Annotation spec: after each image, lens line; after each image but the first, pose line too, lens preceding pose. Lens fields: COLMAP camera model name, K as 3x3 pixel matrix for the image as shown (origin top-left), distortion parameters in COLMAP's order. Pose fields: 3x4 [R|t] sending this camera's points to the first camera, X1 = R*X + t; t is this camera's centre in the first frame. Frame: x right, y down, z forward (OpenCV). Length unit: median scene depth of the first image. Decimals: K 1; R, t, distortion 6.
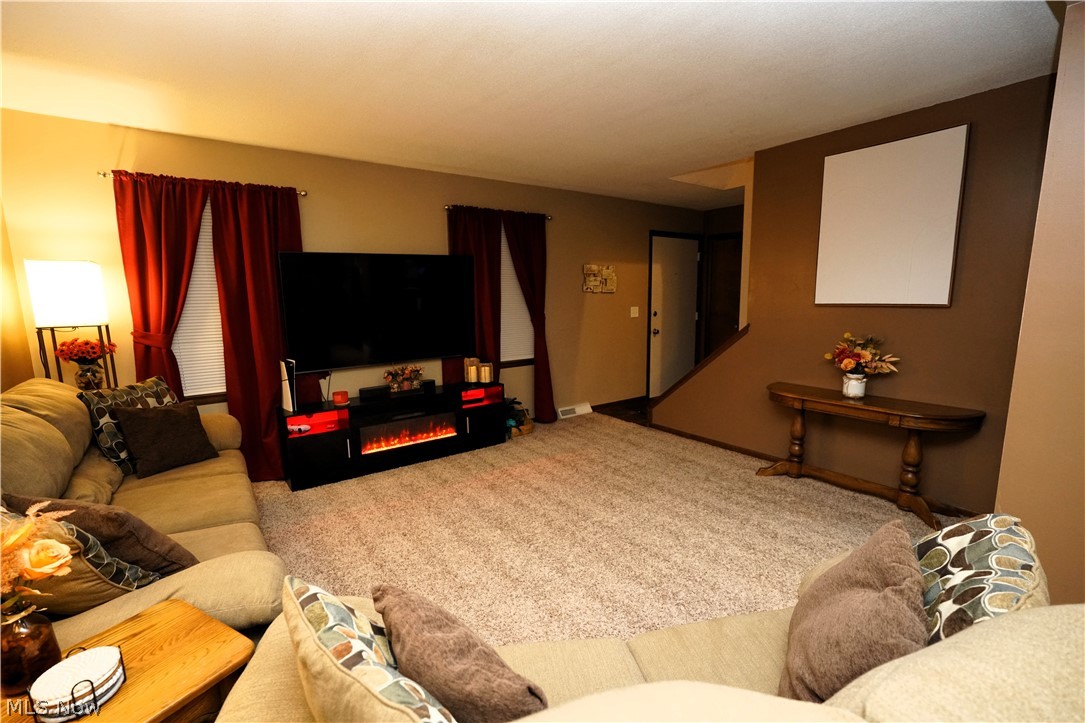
lens RADIAL K [[459.2, 0, 542.5], [0, 459.2, 361.5], [0, 0, 1]] dist [-0.000221, 0.000006]
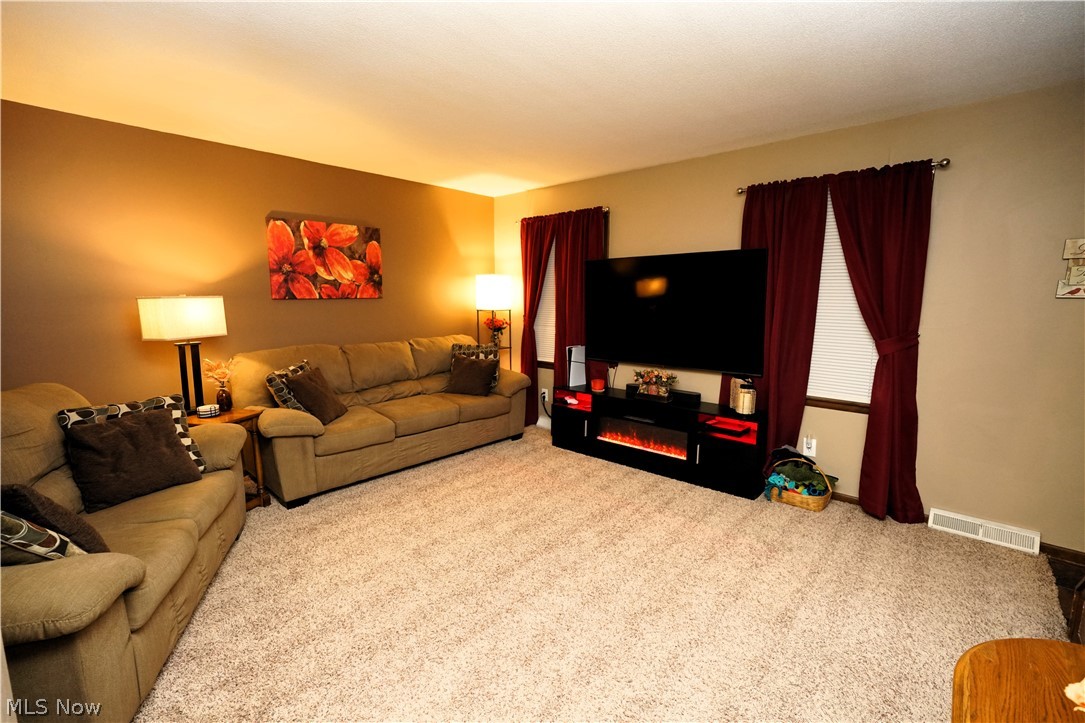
lens RADIAL K [[480.0, 0, 542.5], [0, 480.0, 361.5], [0, 0, 1]] dist [-0.000232, 0.000042]
pose [[0.217934, 0.156541, -0.963327, 0.595705], [-0.145100, 0.981280, 0.126632, -0.097825], [0.965117, 0.112181, 0.236568, 0.503985]]
